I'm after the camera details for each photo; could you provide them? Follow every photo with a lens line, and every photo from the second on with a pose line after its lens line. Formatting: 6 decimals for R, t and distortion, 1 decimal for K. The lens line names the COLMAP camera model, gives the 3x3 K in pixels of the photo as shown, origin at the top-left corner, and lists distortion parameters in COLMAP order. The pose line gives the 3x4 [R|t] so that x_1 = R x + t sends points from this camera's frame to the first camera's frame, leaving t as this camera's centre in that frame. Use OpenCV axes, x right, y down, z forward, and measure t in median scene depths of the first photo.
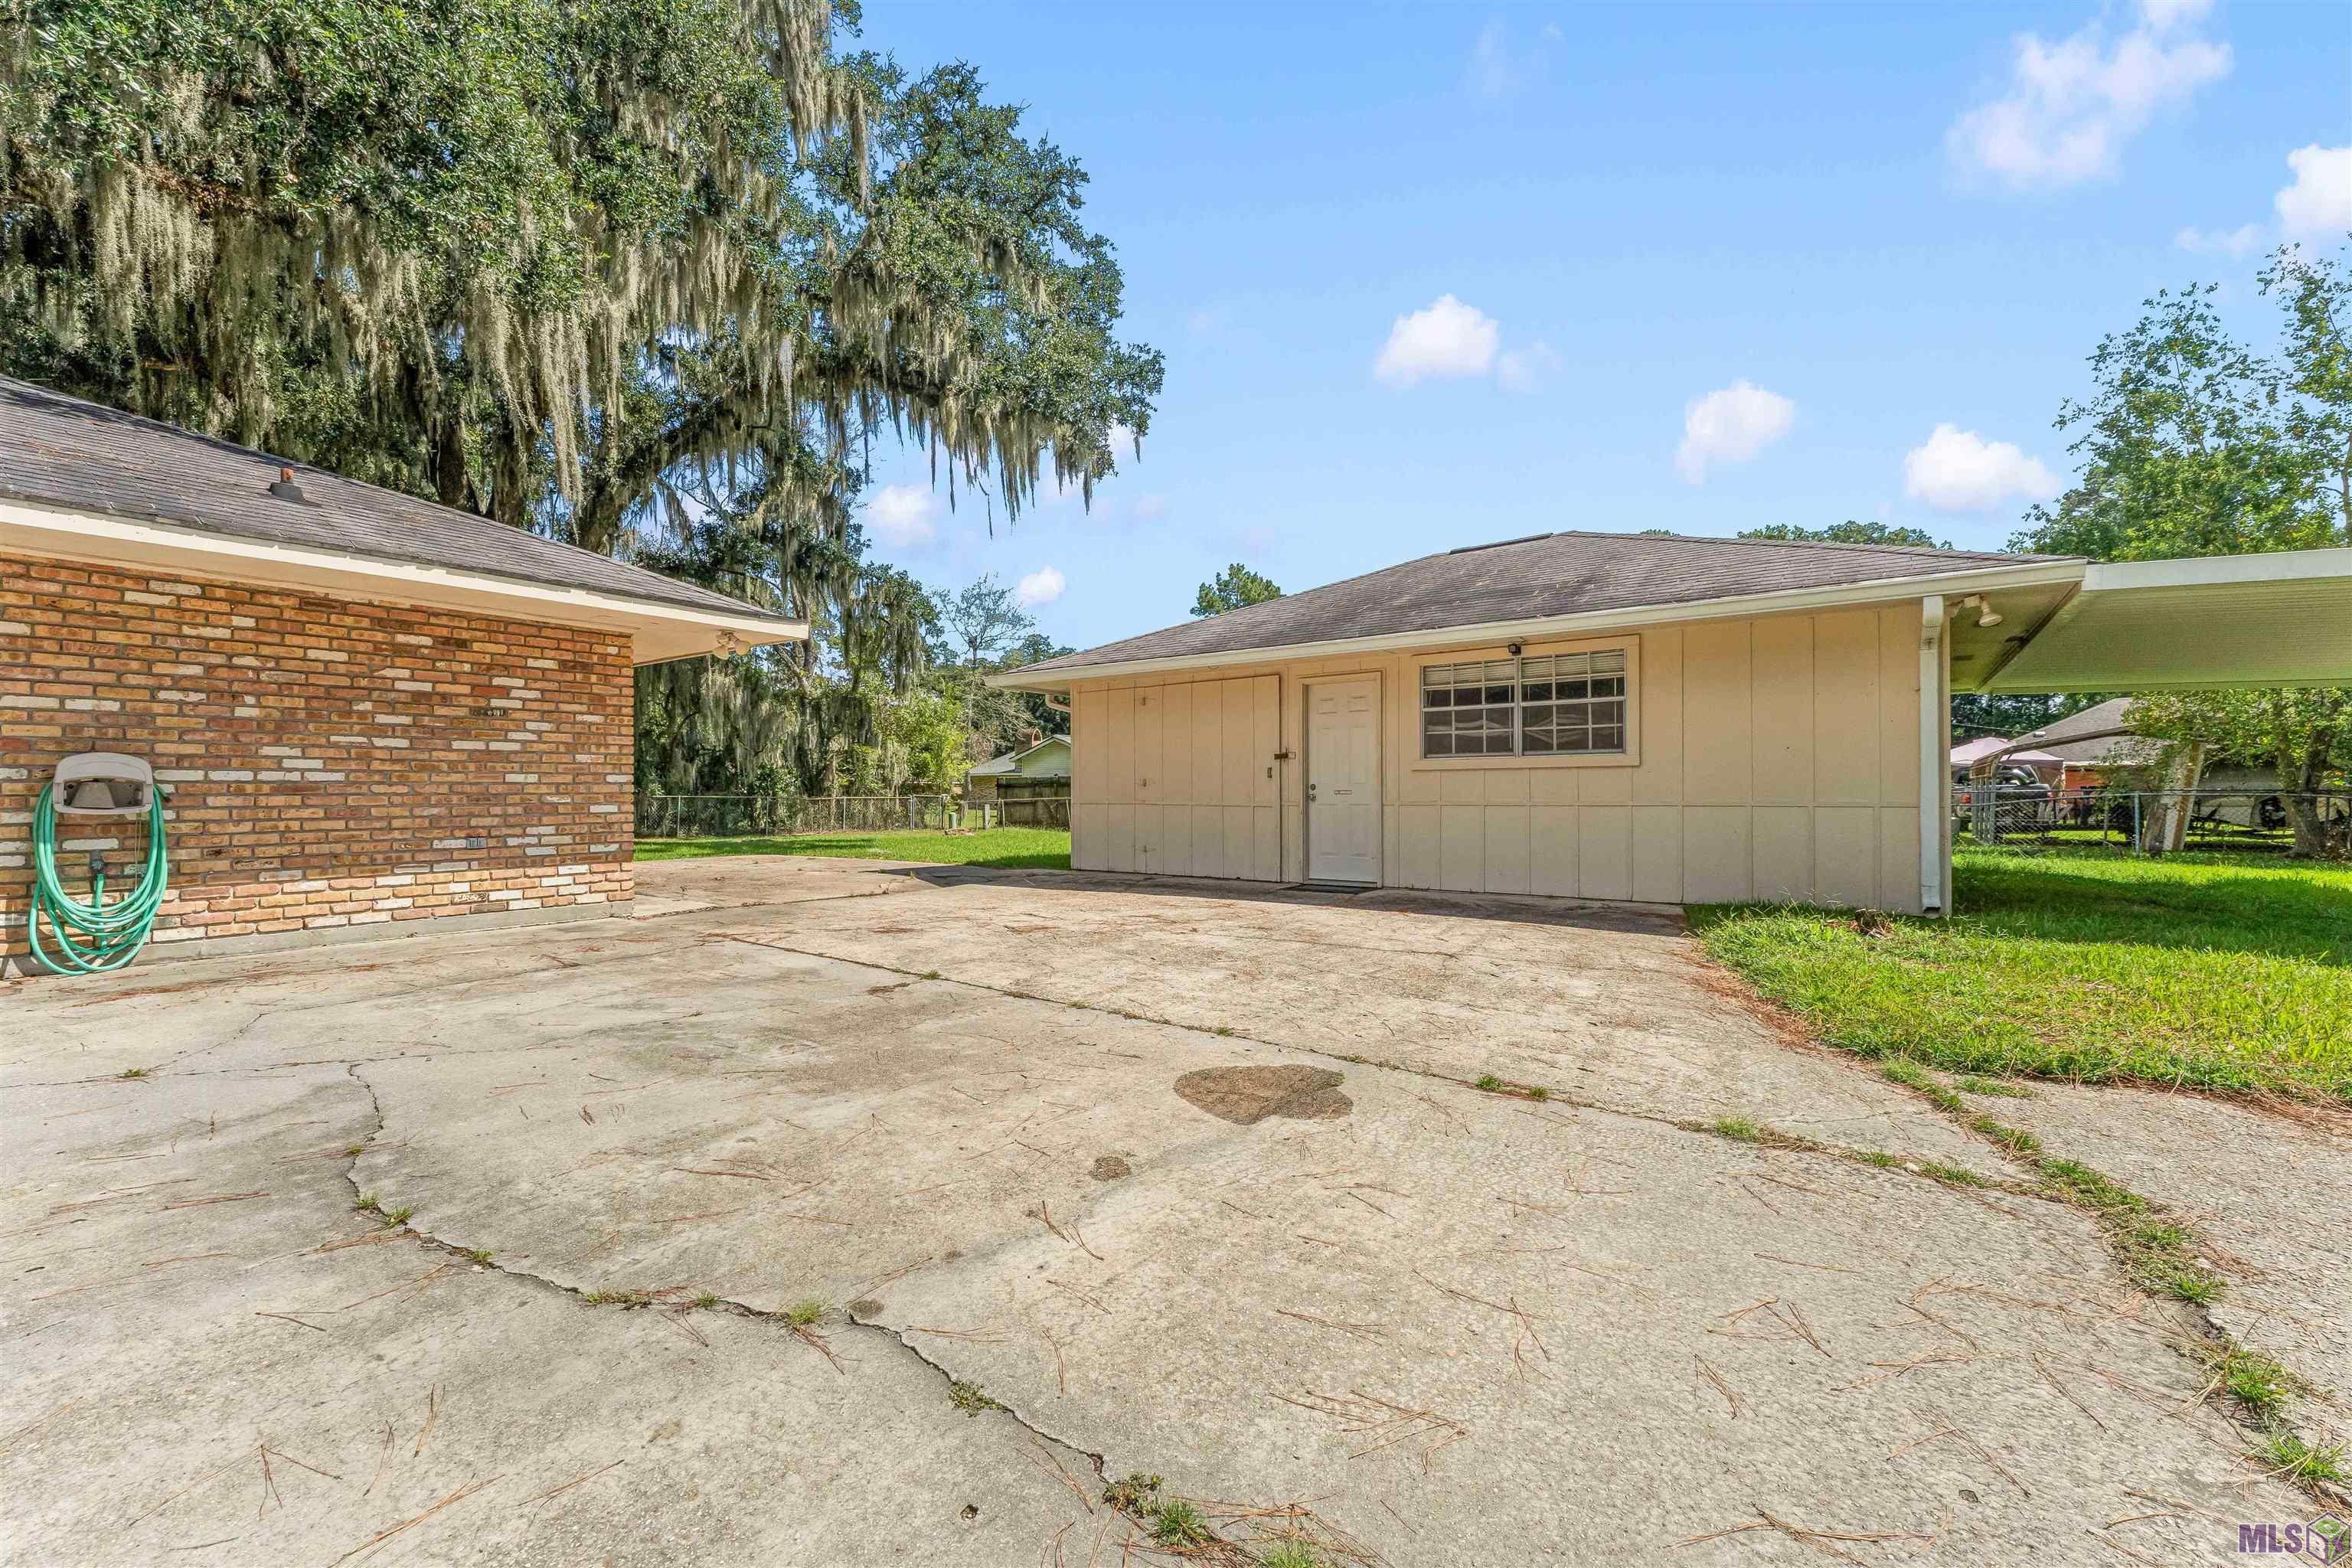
lens RADIAL K [[961.6, 0, 1169.6], [0, 961.6, 793.2], [0, 0, 1]] dist [-0.001942, -0.000541]
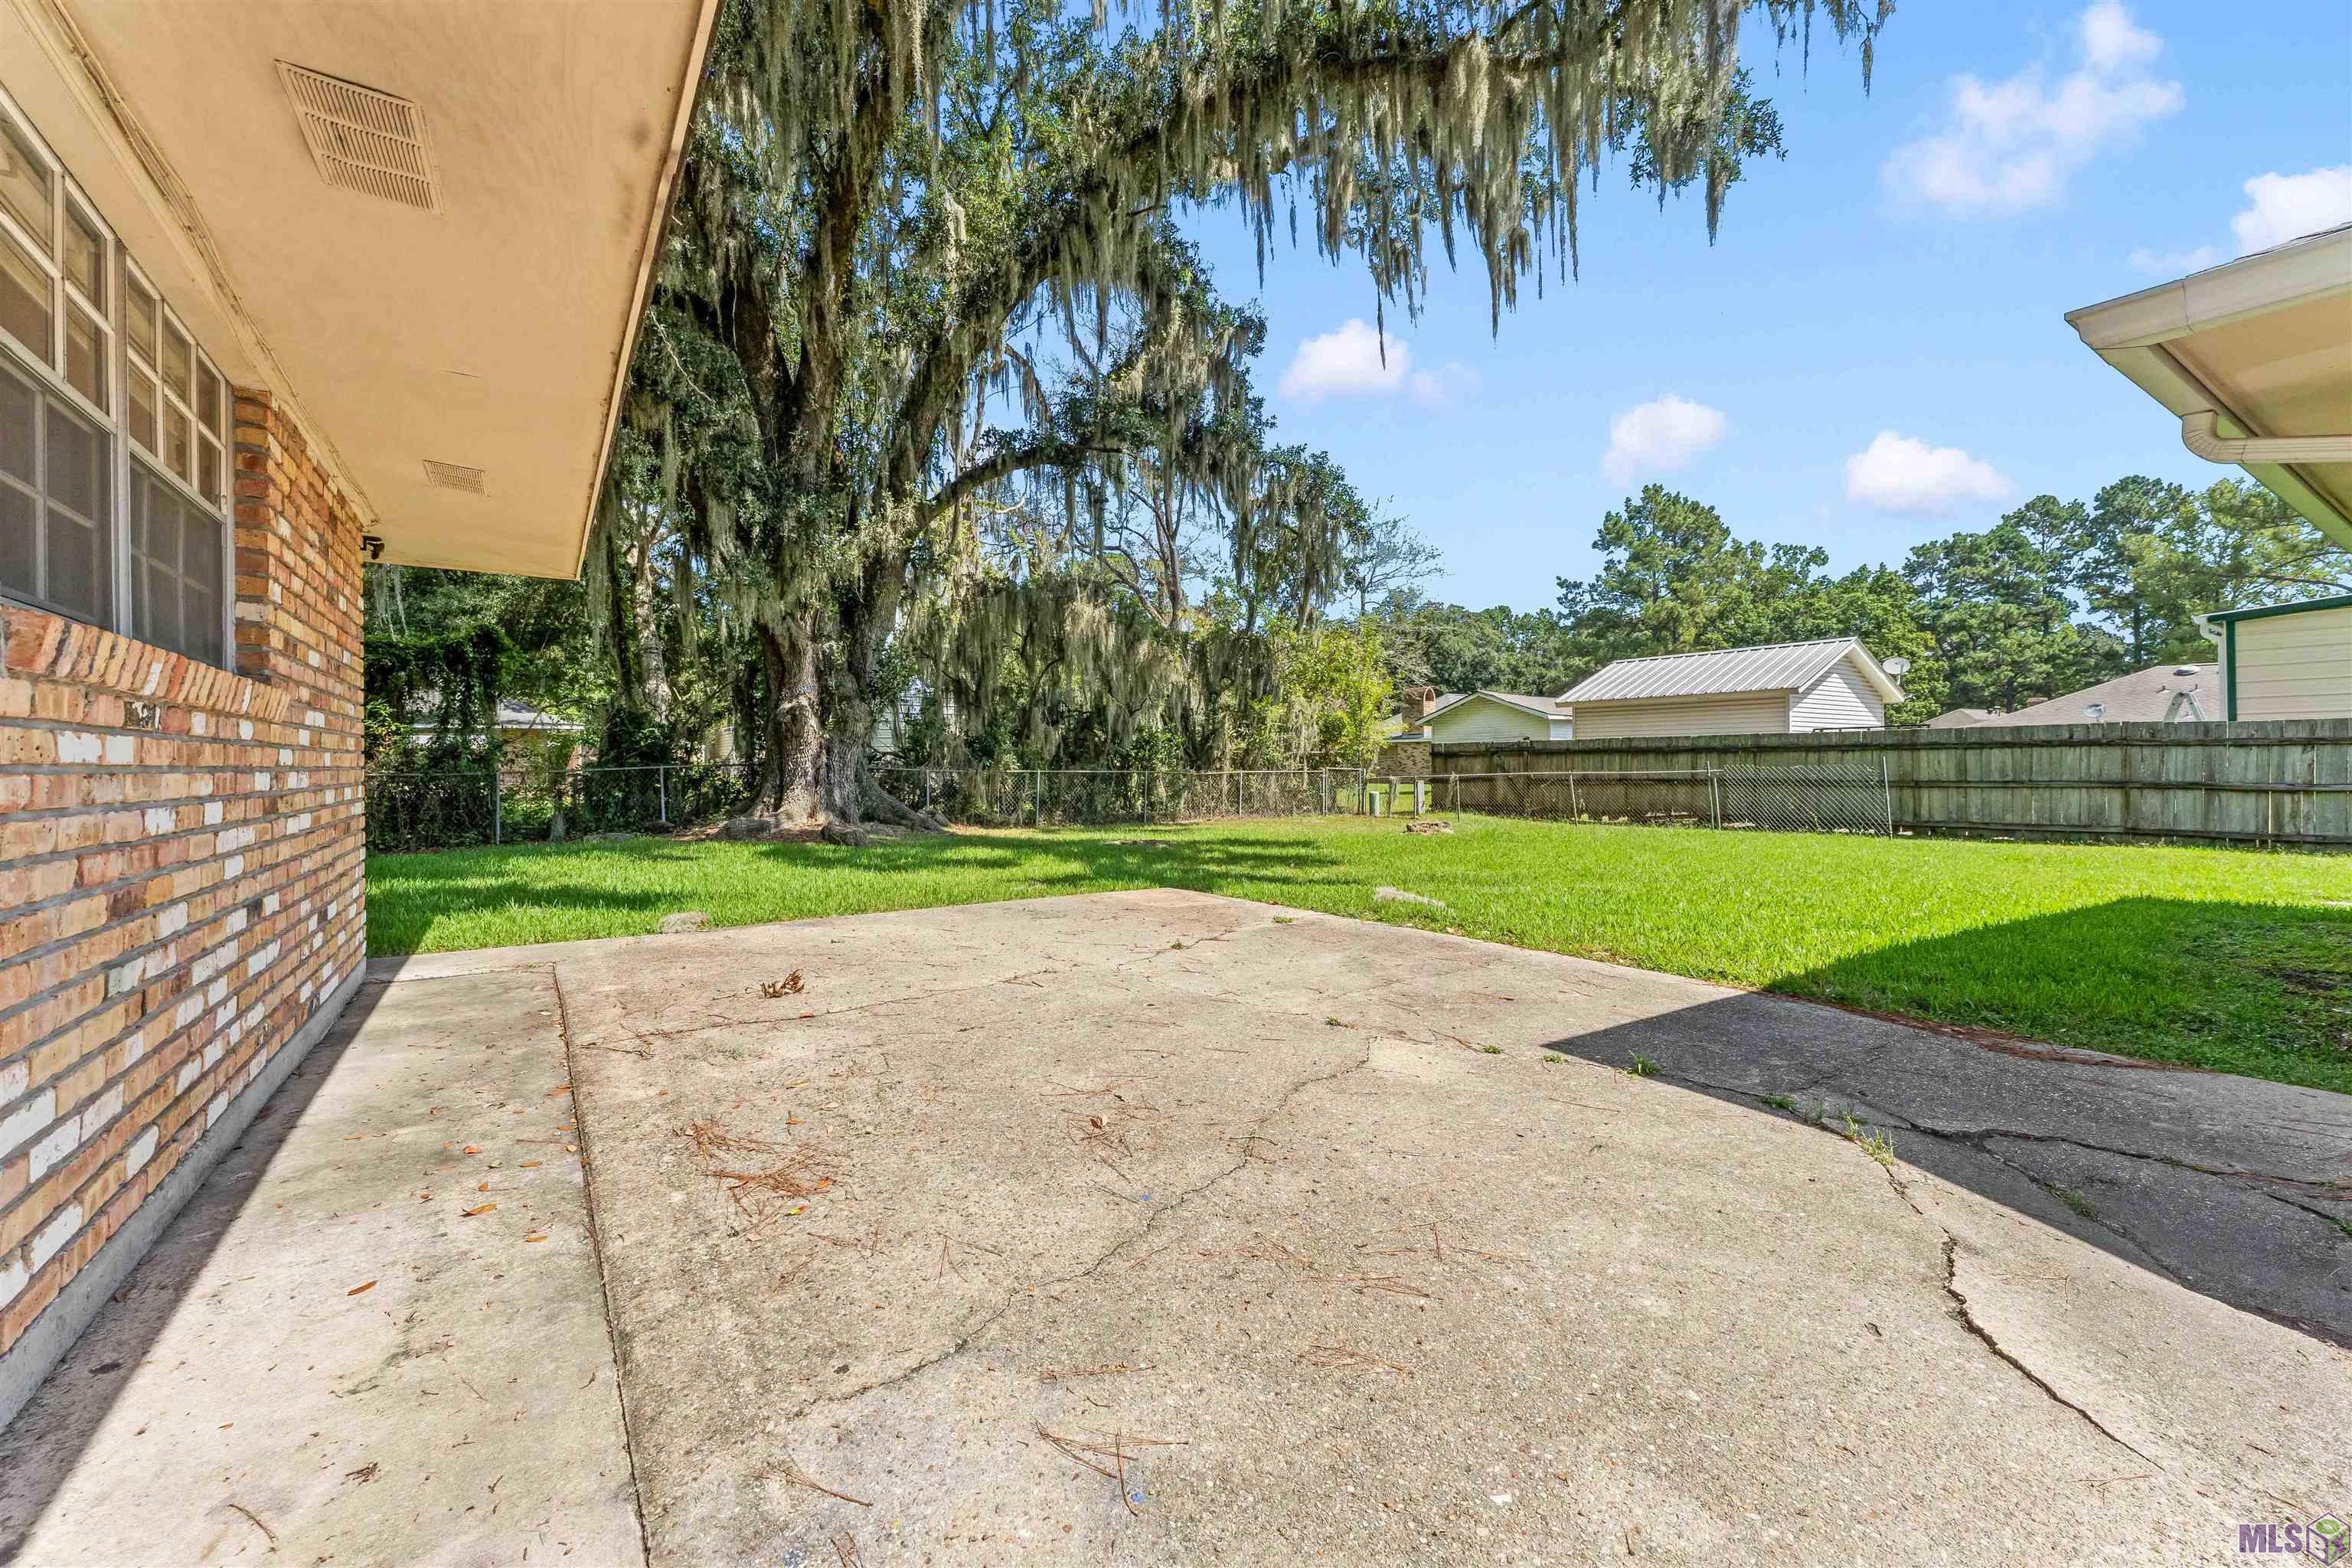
lens RADIAL K [[961.6, 0, 1166.5], [0, 961.6, 774.1], [0, 0, 1]] dist [-0.001942, -0.000541]
pose [[0.939322, 0.001112, -0.343034, -0.145594], [0.002866, 0.999934, 0.011089, -0.002022], [0.343024, -0.011399, 0.939257, 0.300499]]
